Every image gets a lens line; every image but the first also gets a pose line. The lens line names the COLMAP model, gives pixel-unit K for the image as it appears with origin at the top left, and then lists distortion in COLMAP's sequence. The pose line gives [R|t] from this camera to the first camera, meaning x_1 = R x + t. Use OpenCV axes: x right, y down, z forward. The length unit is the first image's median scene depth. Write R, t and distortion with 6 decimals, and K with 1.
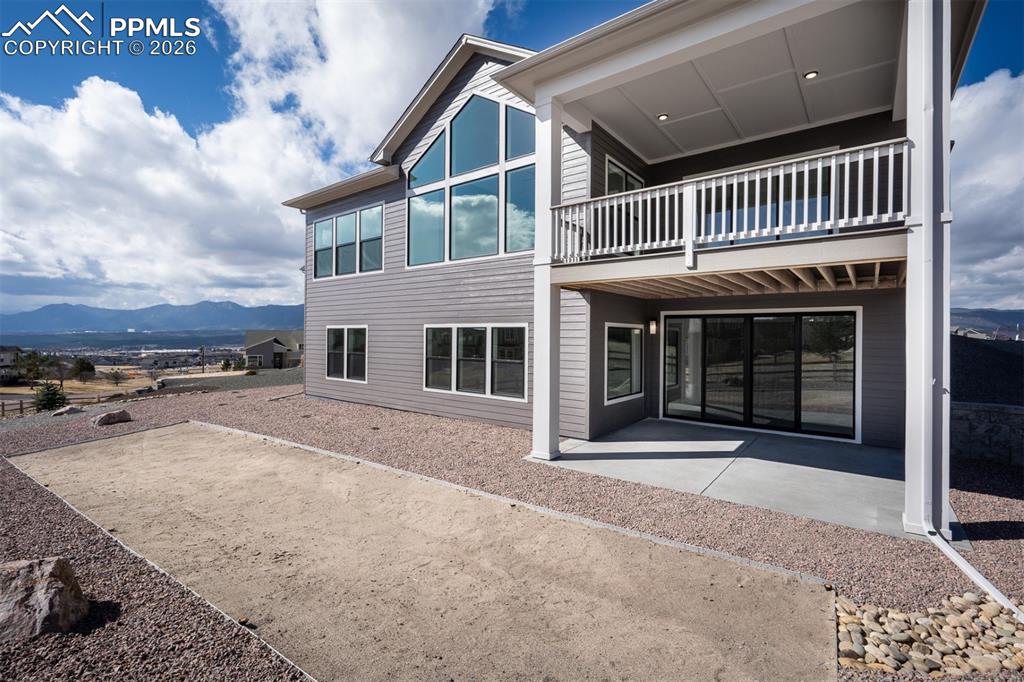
lens RADIAL K [[469.1, 0, 512.0], [0, 469.1, 341.0], [0, 0, 1]] dist [-0.000036, -0.000015]
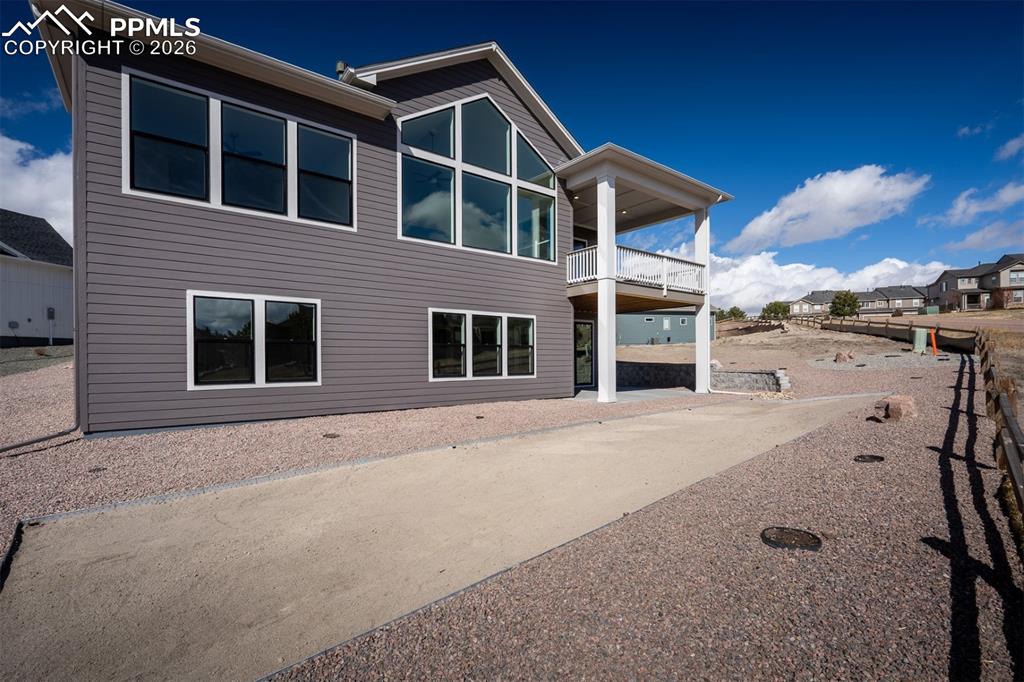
lens RADIAL K [[469.1, 0, 512.0], [0, 469.1, 341.0], [0, 0, 1]] dist [-0.000036, -0.000015]
pose [[0.260268, 0.012577, 0.965454, -1.094105], [-0.001066, 0.999918, -0.012738, 0.042076], [-0.965536, 0.002286, 0.260261, 0.668739]]
